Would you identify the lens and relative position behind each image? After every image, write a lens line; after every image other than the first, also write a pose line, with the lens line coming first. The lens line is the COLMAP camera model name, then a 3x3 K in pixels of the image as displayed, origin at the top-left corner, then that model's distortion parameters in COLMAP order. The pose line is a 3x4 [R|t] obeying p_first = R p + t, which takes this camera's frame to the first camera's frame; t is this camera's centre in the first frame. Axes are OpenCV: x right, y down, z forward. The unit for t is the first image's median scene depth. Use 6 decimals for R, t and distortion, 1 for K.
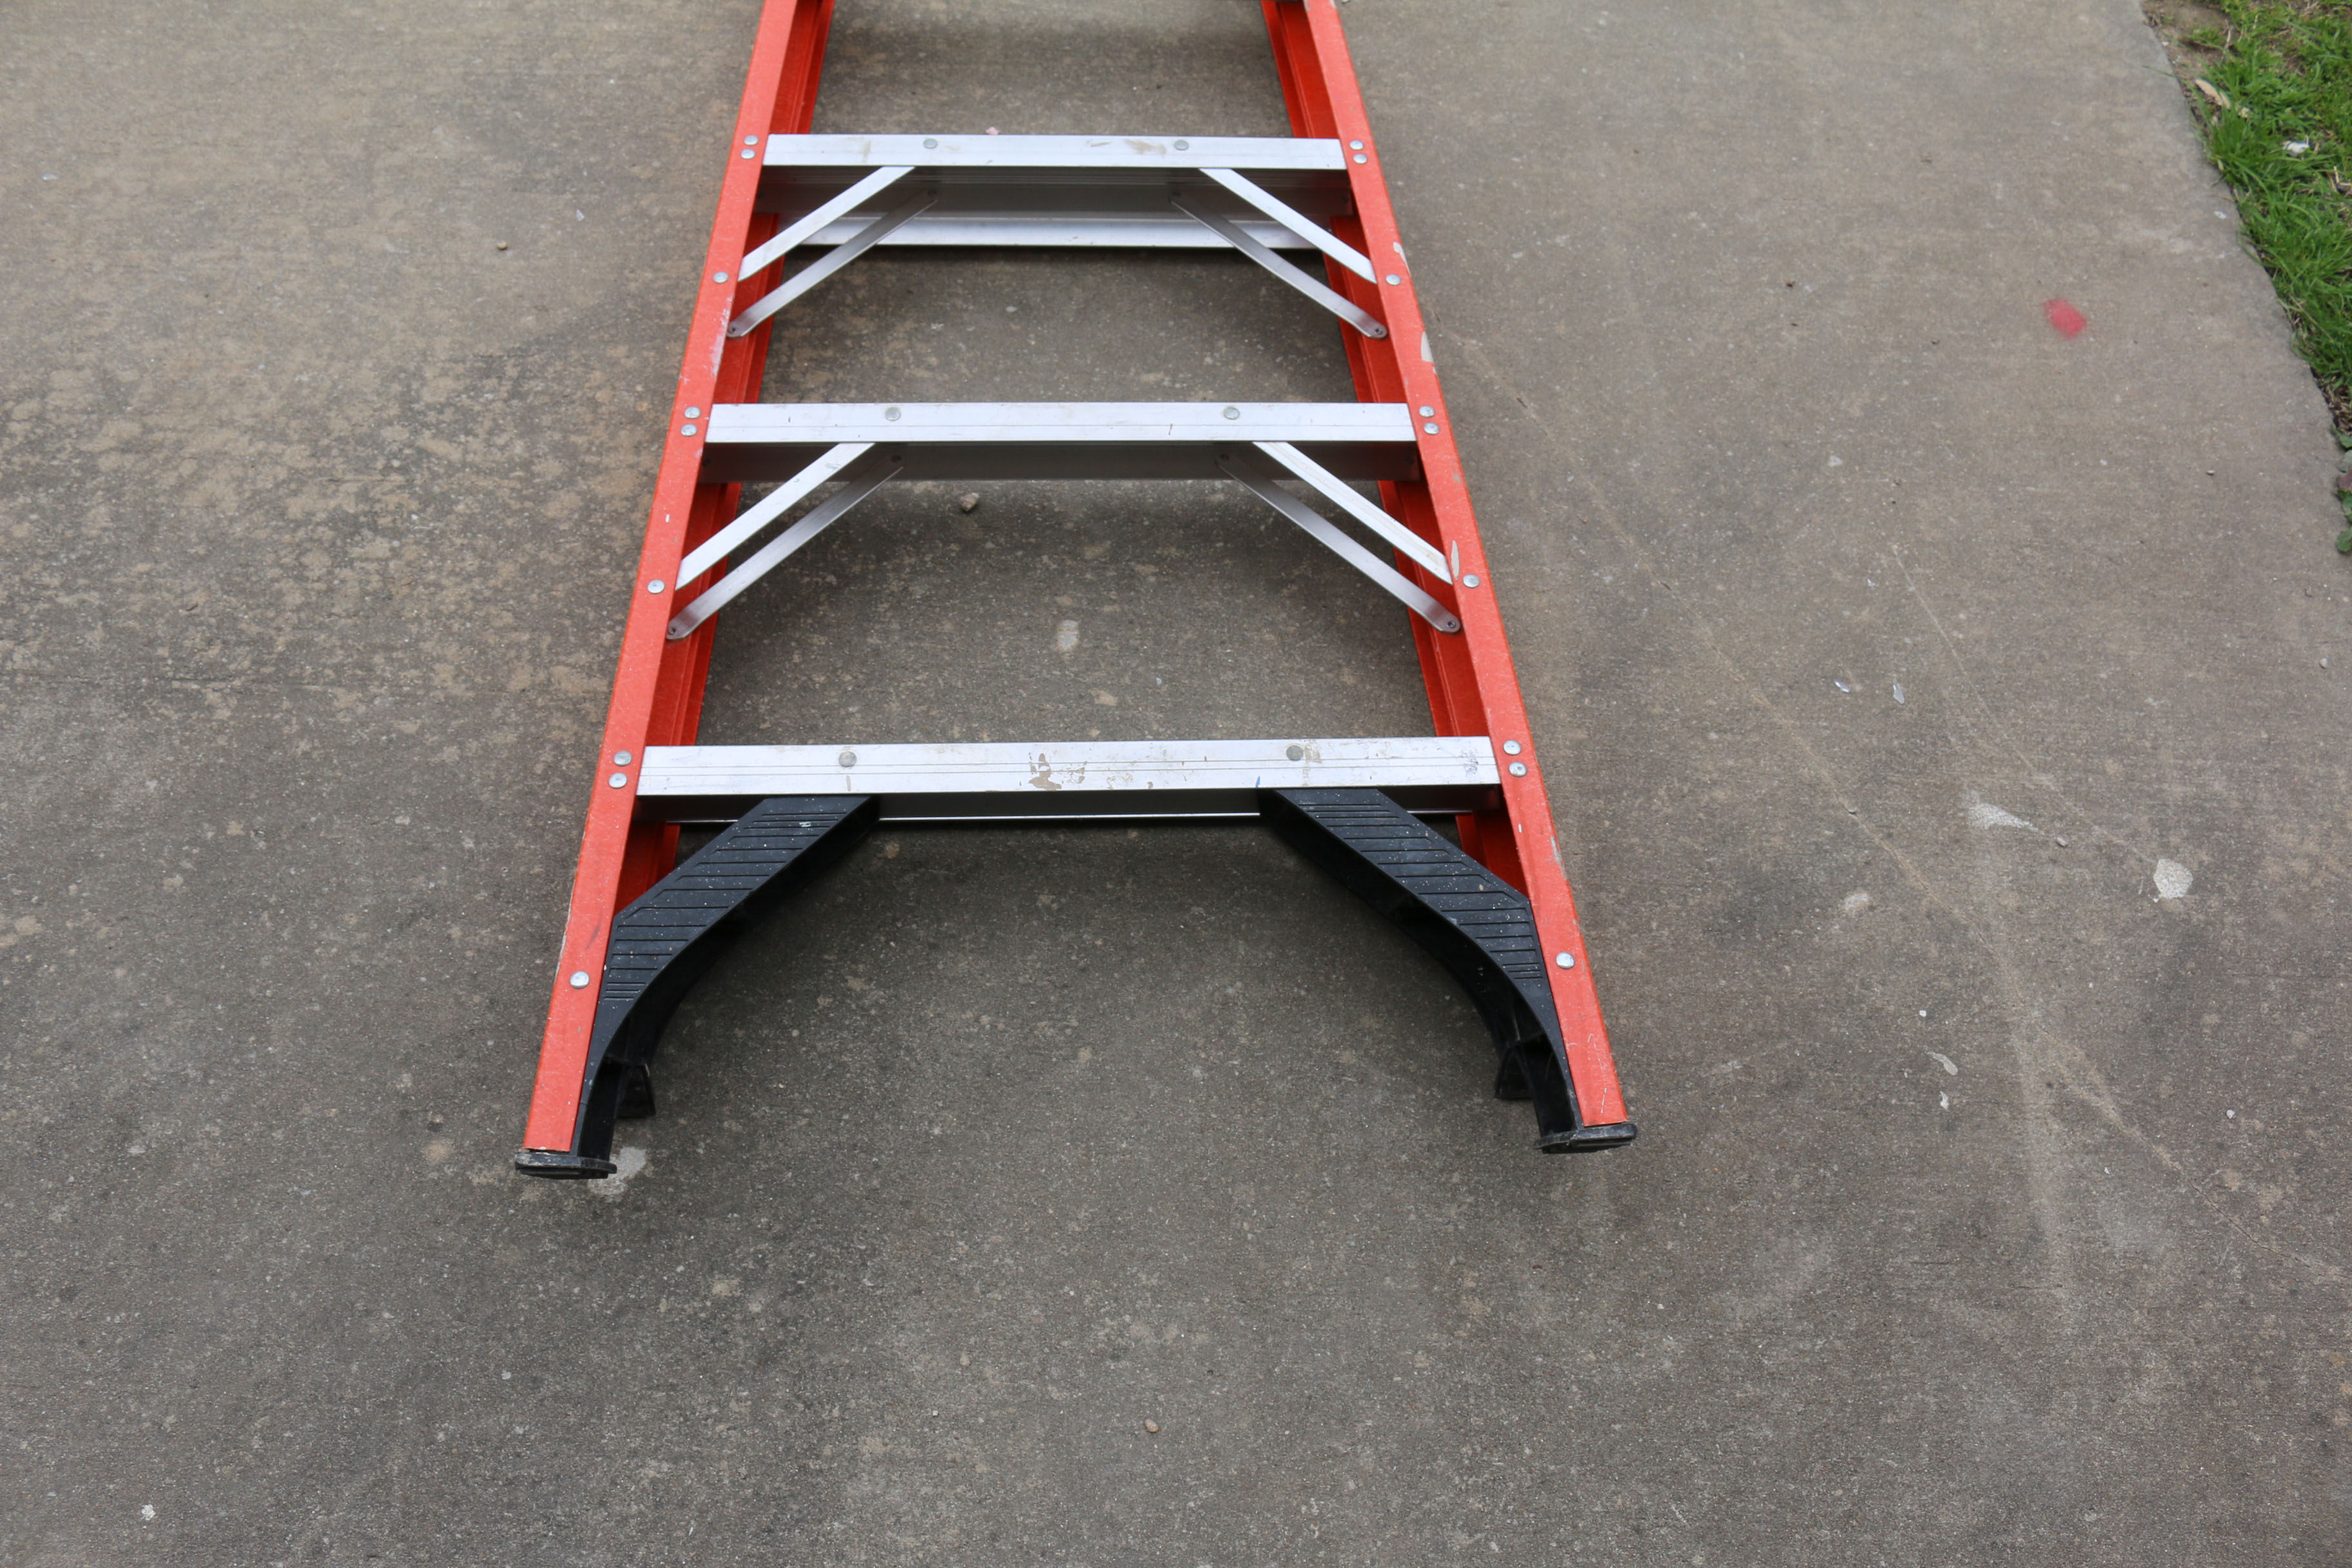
lens RADIAL K [[1901.4, 0, 1164.2], [0, 1901.4, 708.7], [0, 0, 1]] dist [-0.142341, 0.108805]
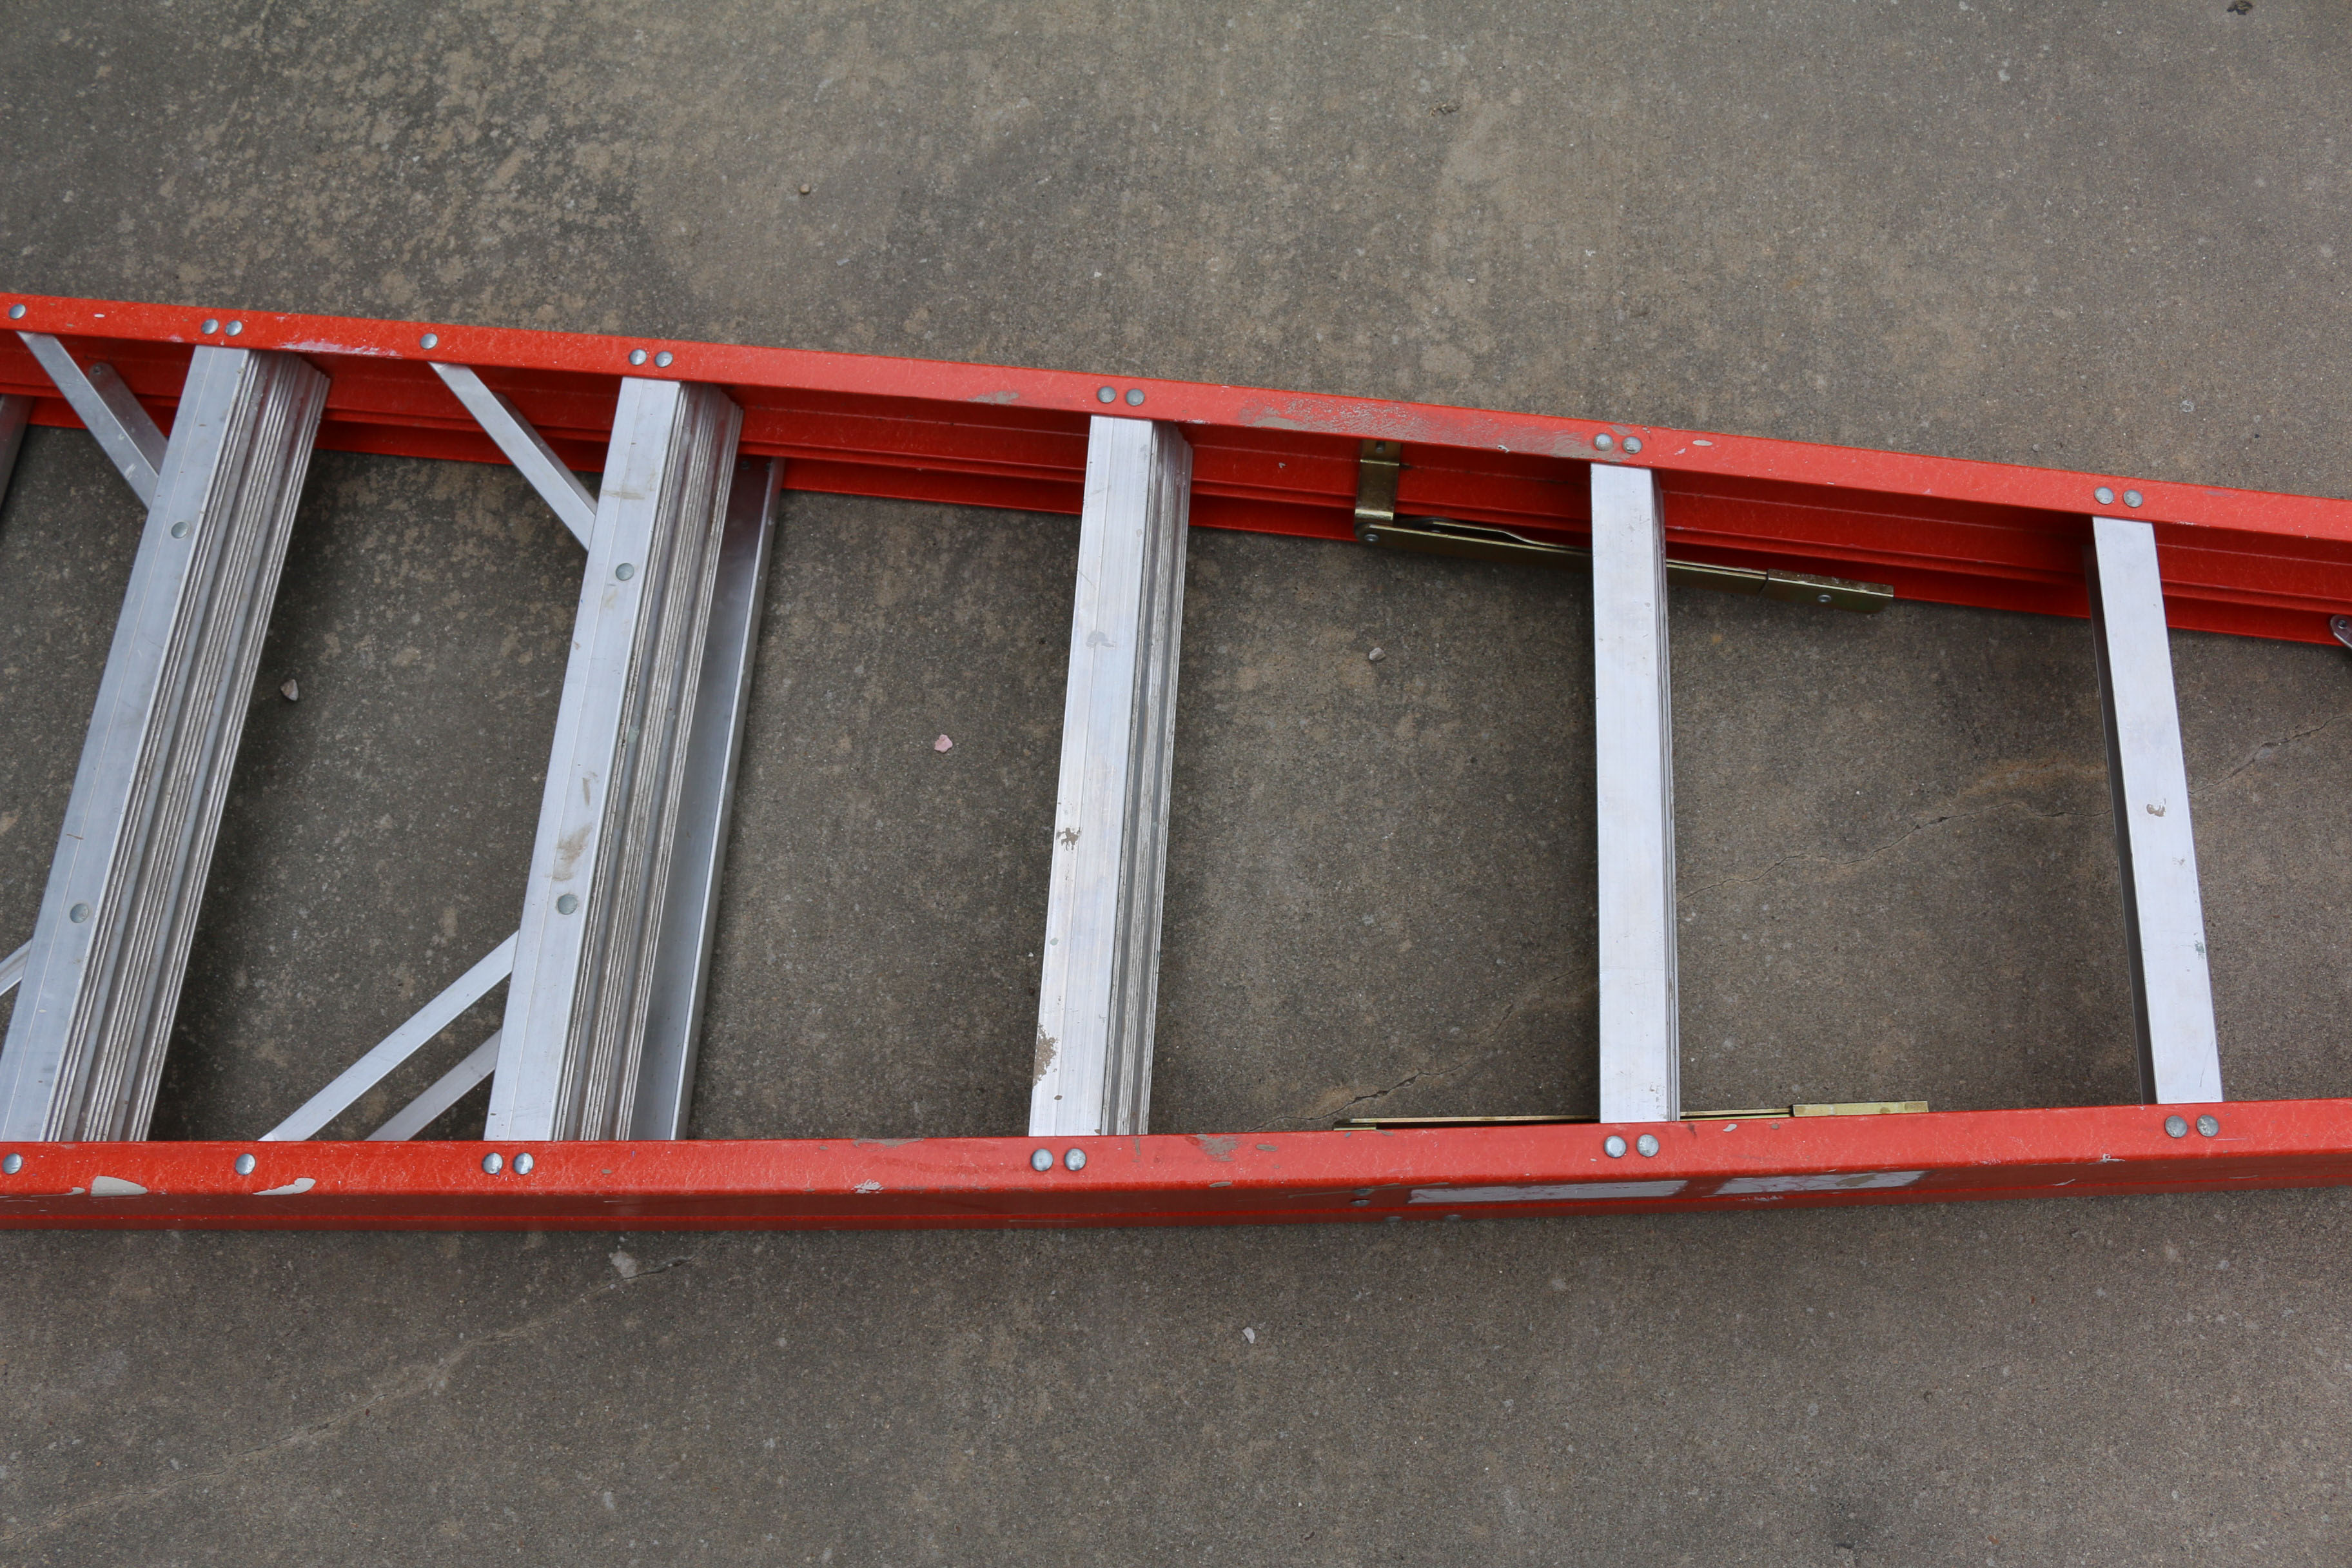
lens RADIAL K [[1901.4, 0, 1167.9], [0, 1901.4, 795.3], [0, 0, 1]] dist [-0.142341, 0.108805]
pose [[-0.109545, 0.915572, -0.386946, 0.220892], [-0.822242, 0.135263, 0.552831, -0.898099], [0.558497, 0.378723, 0.738004, 0.638855]]
